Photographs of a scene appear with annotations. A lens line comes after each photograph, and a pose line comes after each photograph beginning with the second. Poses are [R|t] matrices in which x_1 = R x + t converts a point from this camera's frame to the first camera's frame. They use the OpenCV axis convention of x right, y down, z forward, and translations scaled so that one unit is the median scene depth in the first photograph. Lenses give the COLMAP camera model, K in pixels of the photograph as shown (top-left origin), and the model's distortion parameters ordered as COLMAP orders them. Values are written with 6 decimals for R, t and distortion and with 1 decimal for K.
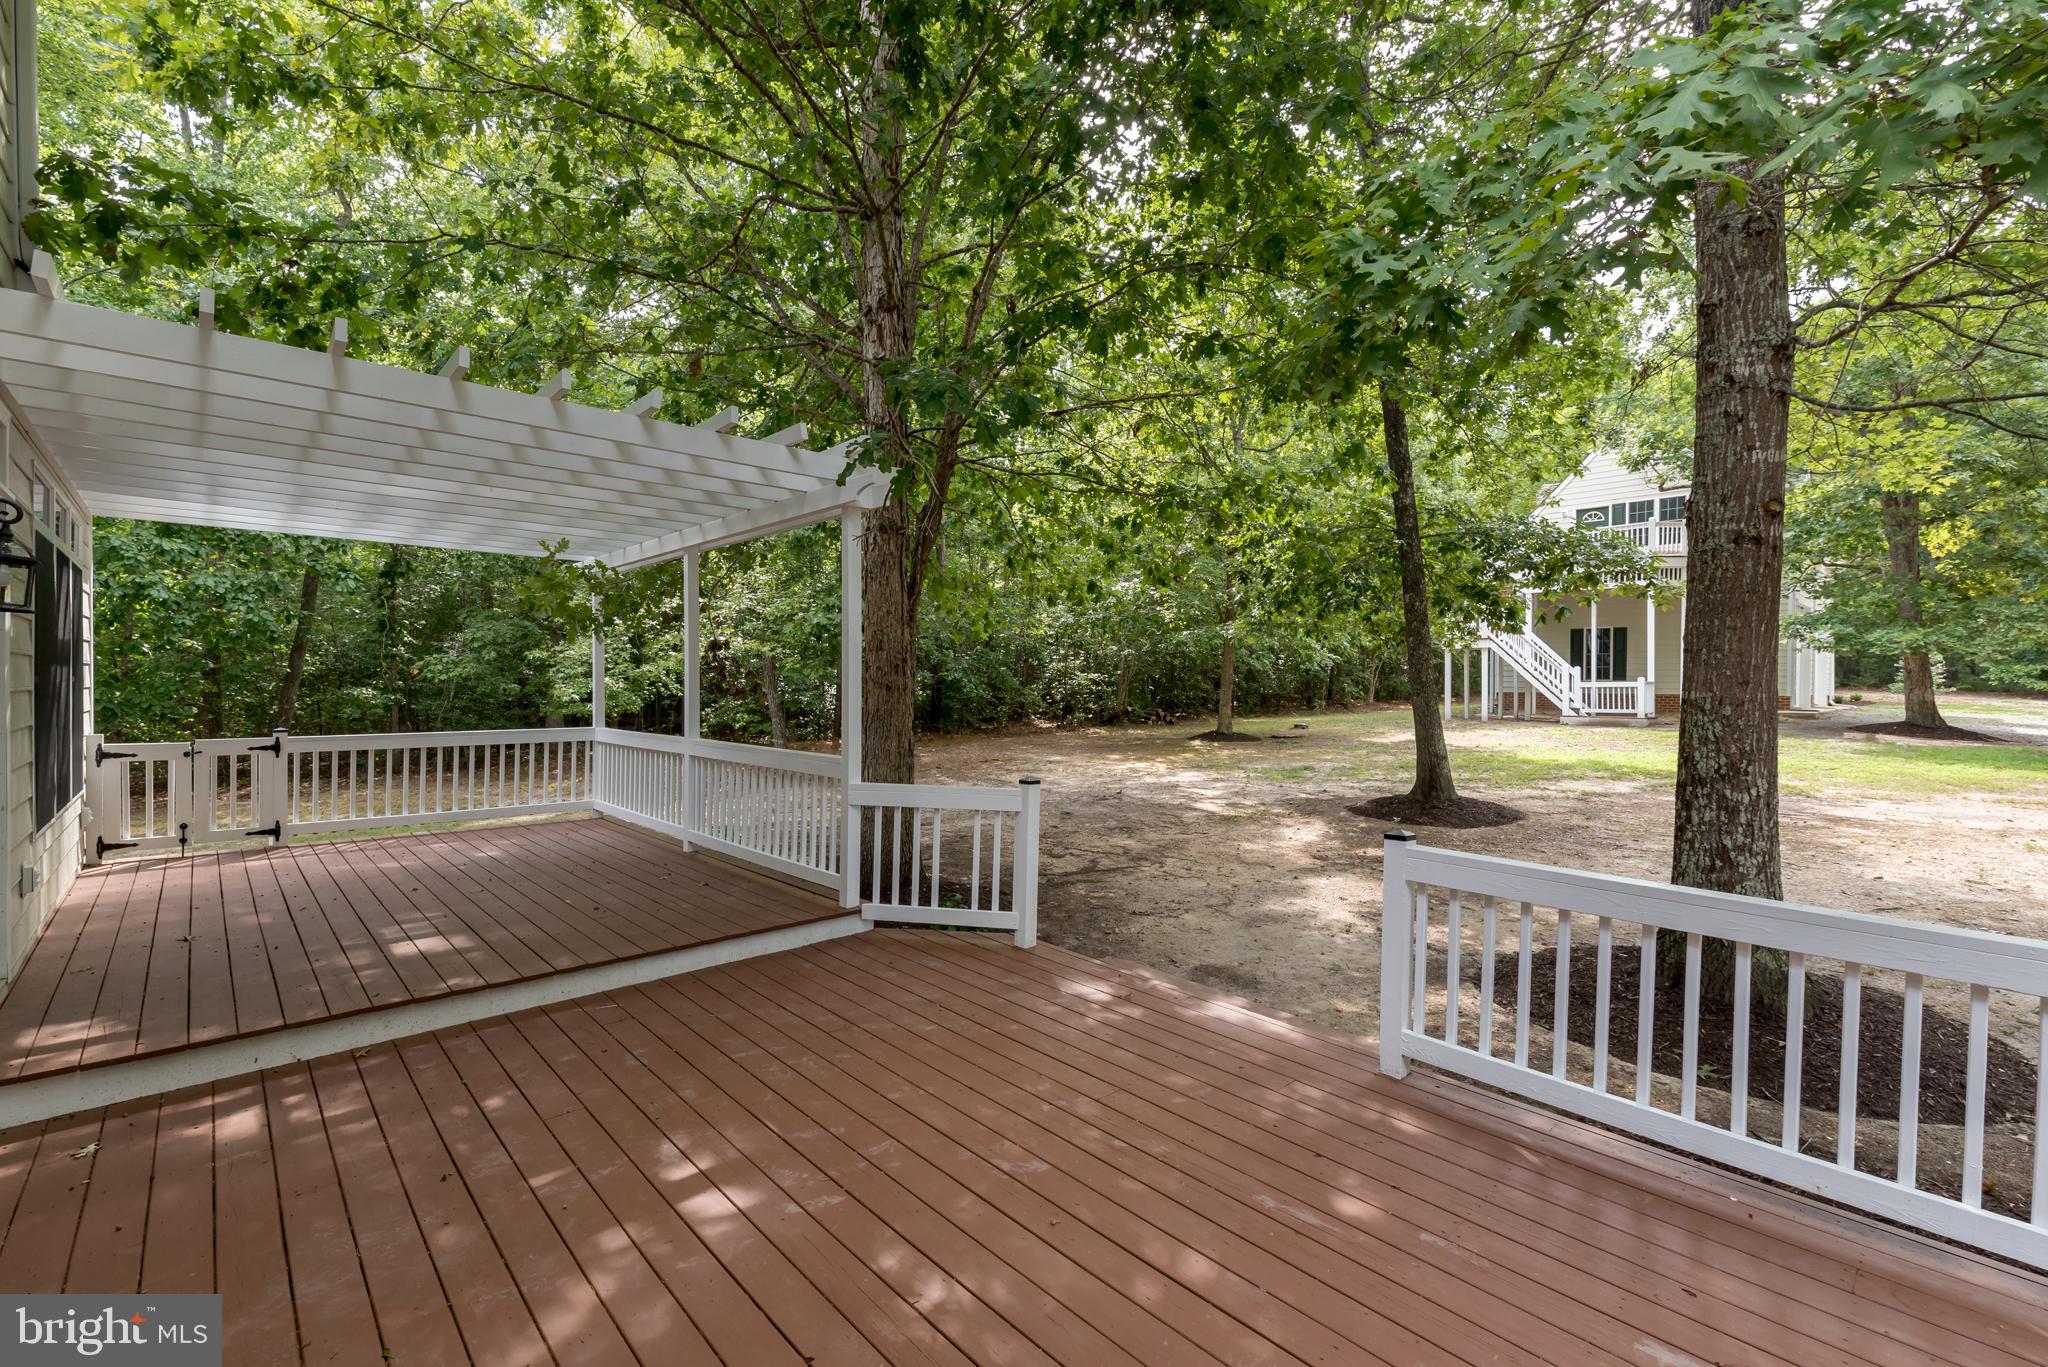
lens RADIAL K [[901.0, 0, 1022.7], [0, 901.0, 682.9], [0, 0, 1]] dist [0.001872, 0.000226]
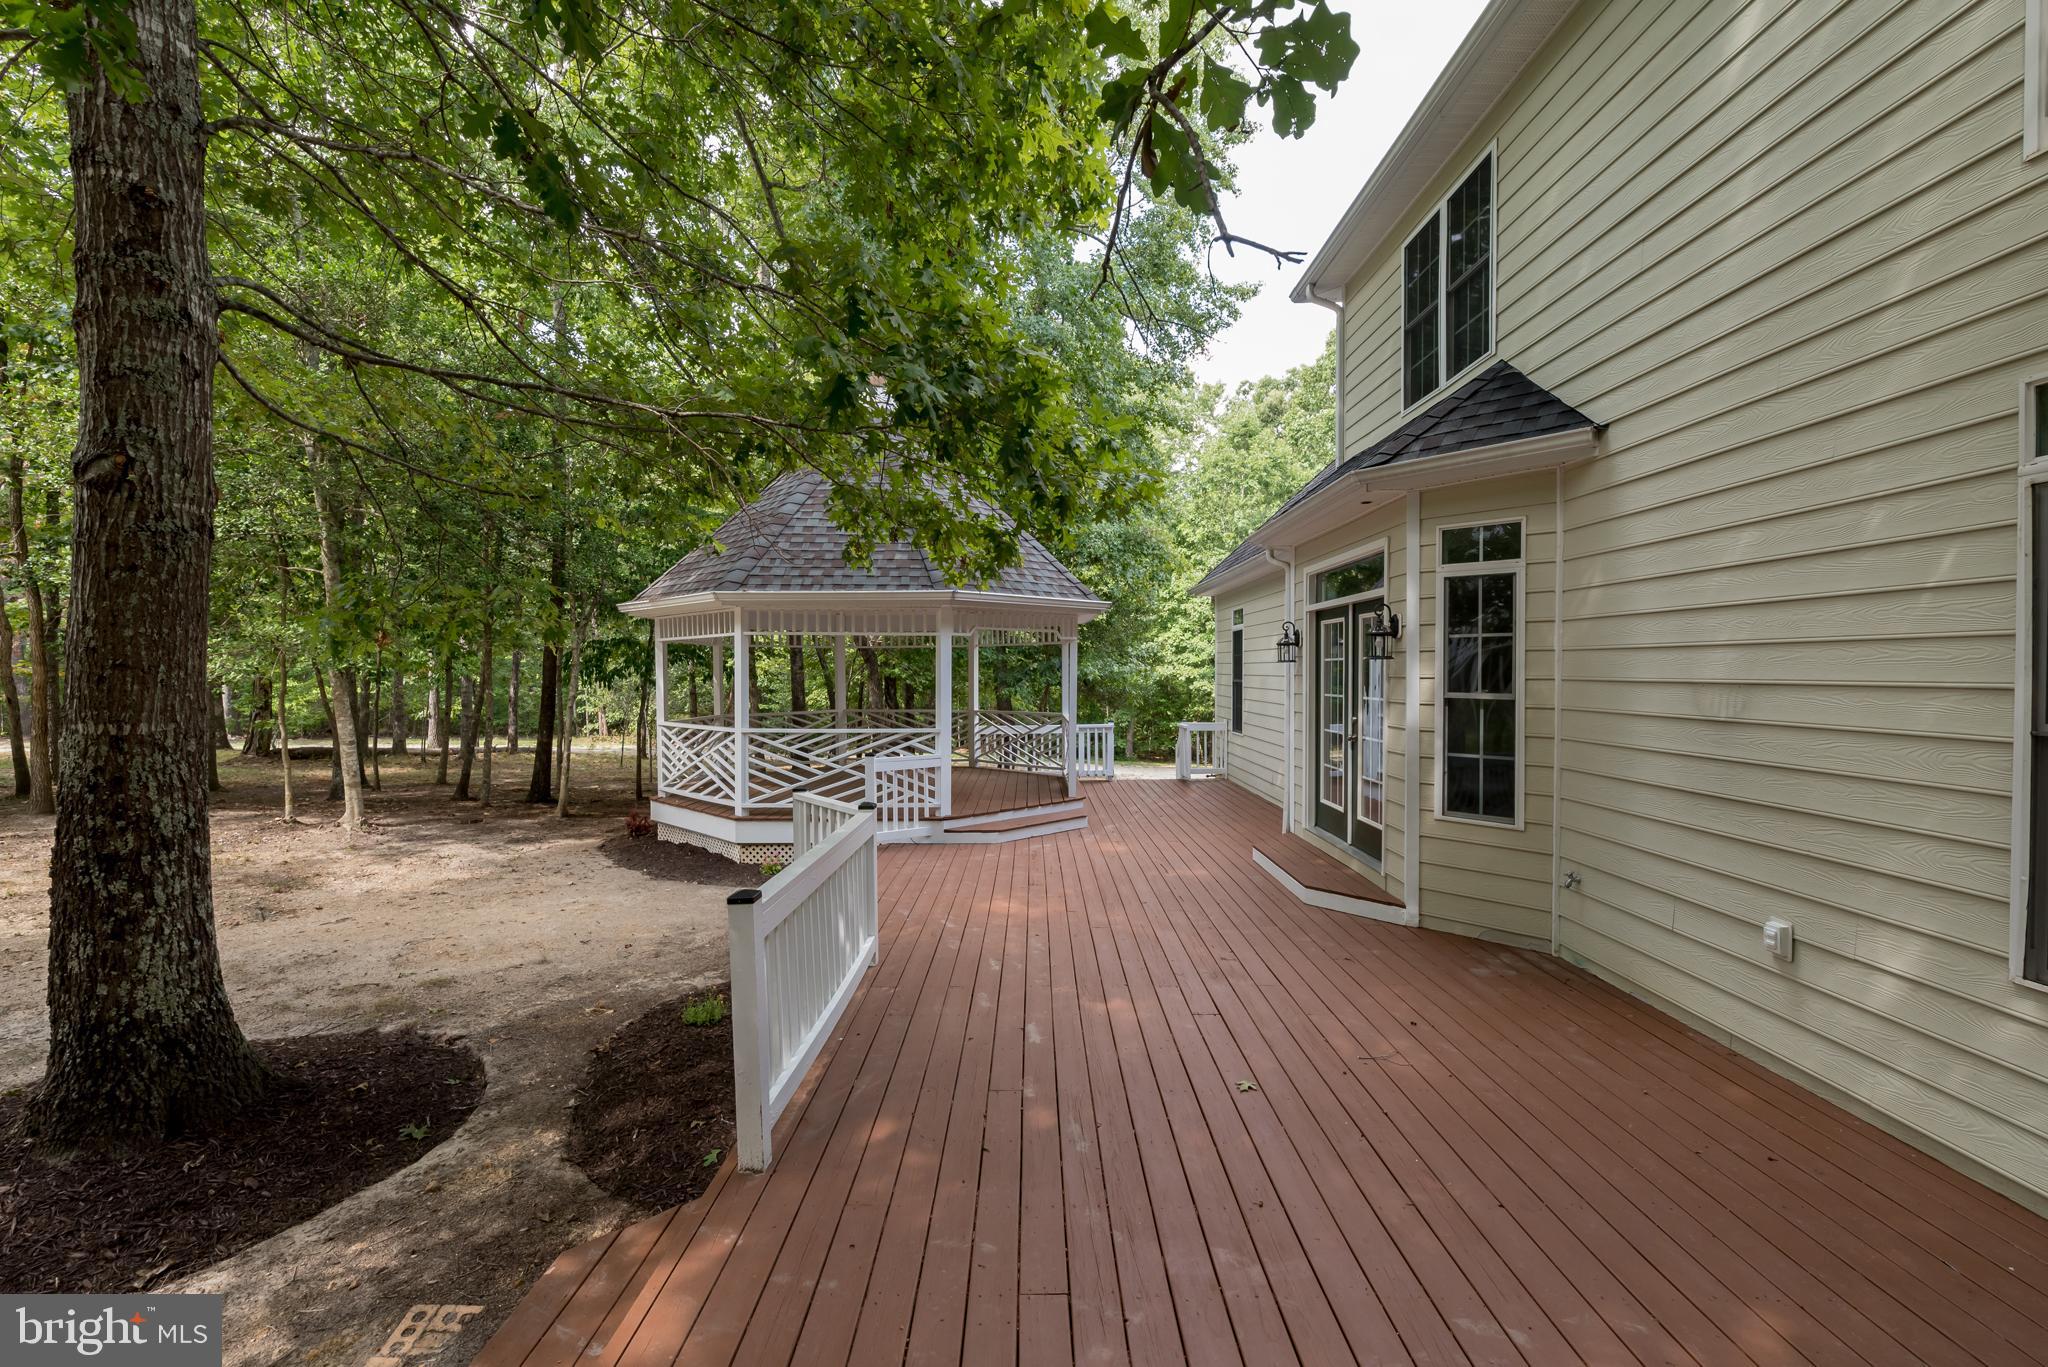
lens RADIAL K [[901.0, 0, 1020.4], [0, 901.0, 681.8], [0, 0, 1]] dist [0.001872, 0.000226]
pose [[-0.730038, -0.011150, 0.683315, -0.269271], [0.007146, 0.999688, 0.023948, -0.037628], [-0.683369, 0.022366, -0.729731, 1.078636]]
